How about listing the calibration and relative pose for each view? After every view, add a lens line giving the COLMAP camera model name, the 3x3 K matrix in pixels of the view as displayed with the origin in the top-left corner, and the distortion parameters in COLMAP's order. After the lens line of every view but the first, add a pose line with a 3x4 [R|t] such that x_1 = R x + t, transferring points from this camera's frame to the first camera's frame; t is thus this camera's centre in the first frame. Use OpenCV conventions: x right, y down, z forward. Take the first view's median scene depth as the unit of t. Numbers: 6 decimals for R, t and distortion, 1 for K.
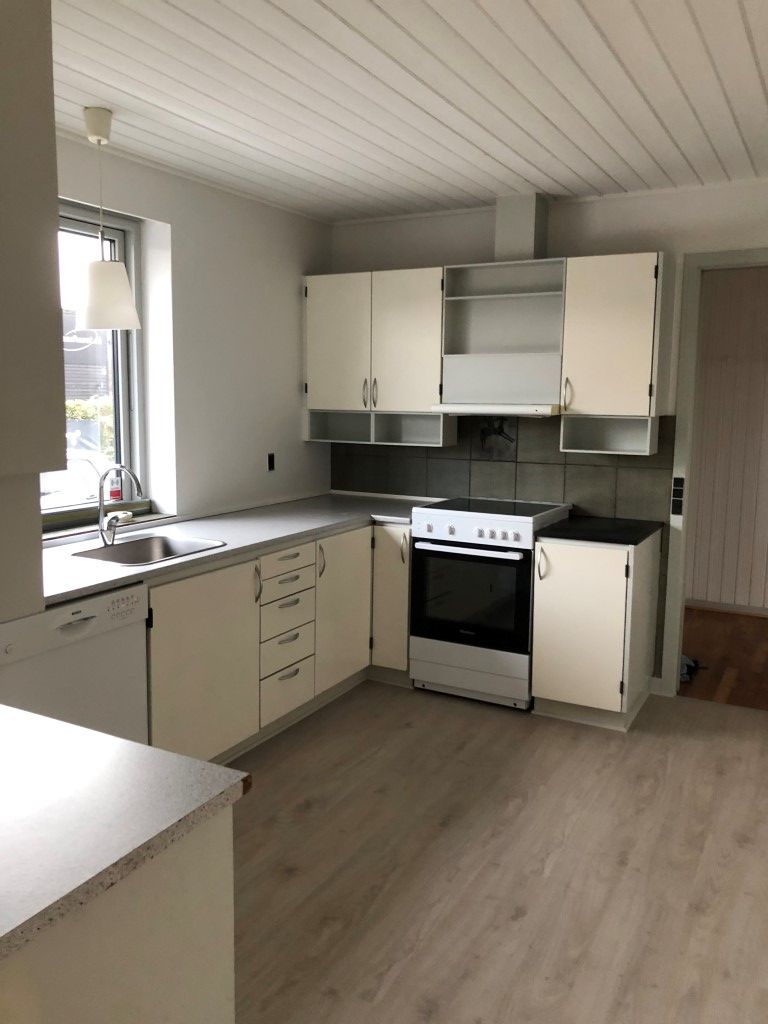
lens RADIAL K [[829.3, 0, 384.0], [0, 829.3, 512.0], [0, 0, 1]] dist [0.006320, -0.007971]
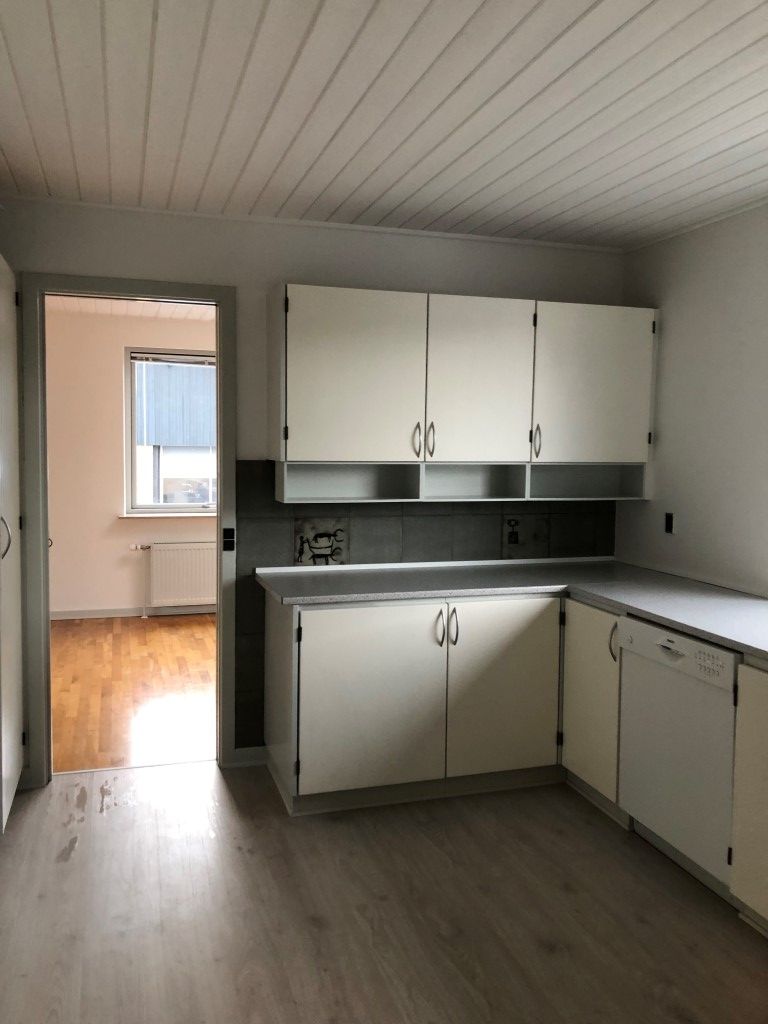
lens RADIAL K [[830.2, 0, 381.5], [0, 830.2, 495.1], [0, 0, 1]] dist [0.016074, -0.011420]
pose [[-0.693255, 0.030125, -0.720063, 0.616577], [-0.127686, 0.978186, 0.163856, -0.179969], [0.709292, 0.205536, -0.674285, 1.254610]]
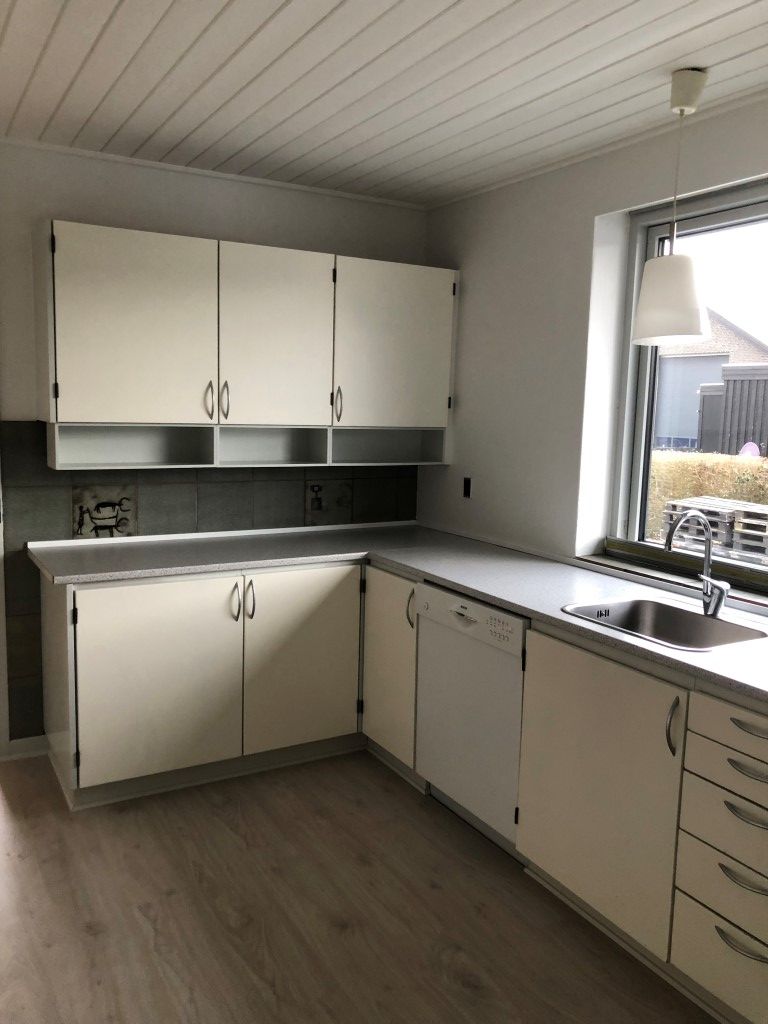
lens RADIAL K [[829.3, 0, 384.0], [0, 829.3, 512.0], [0, 0, 1]] dist [0.006320, -0.007971]
pose [[-0.518233, 0.086673, -0.850836, 0.545692], [-0.159896, 0.967491, 0.195946, -0.178993], [0.840159, 0.237591, -0.487527, 1.238435]]
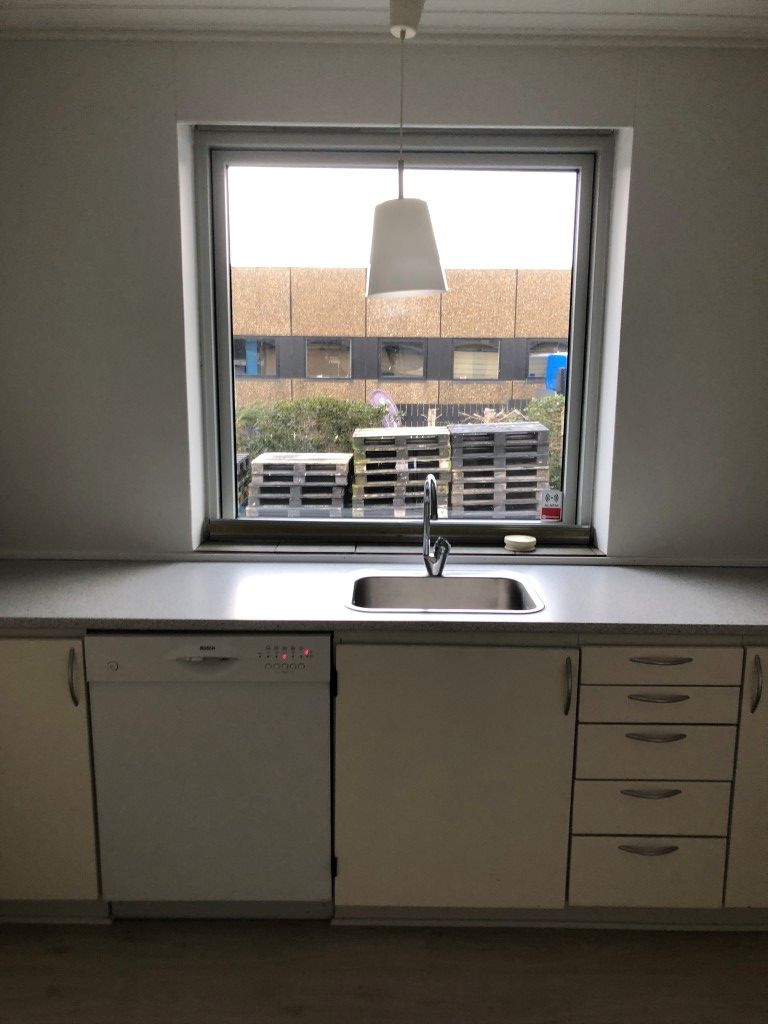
lens RADIAL K [[842.3, 0, 384.1], [0, 842.3, 526.5], [0, 0, 1]] dist [0.006374, 0.002942]
pose [[0.479542, 0.161668, -0.862498, 0.356070], [-0.135206, 0.984758, 0.109412, -0.095829], [0.867040, 0.064147, 0.494092, 0.636454]]
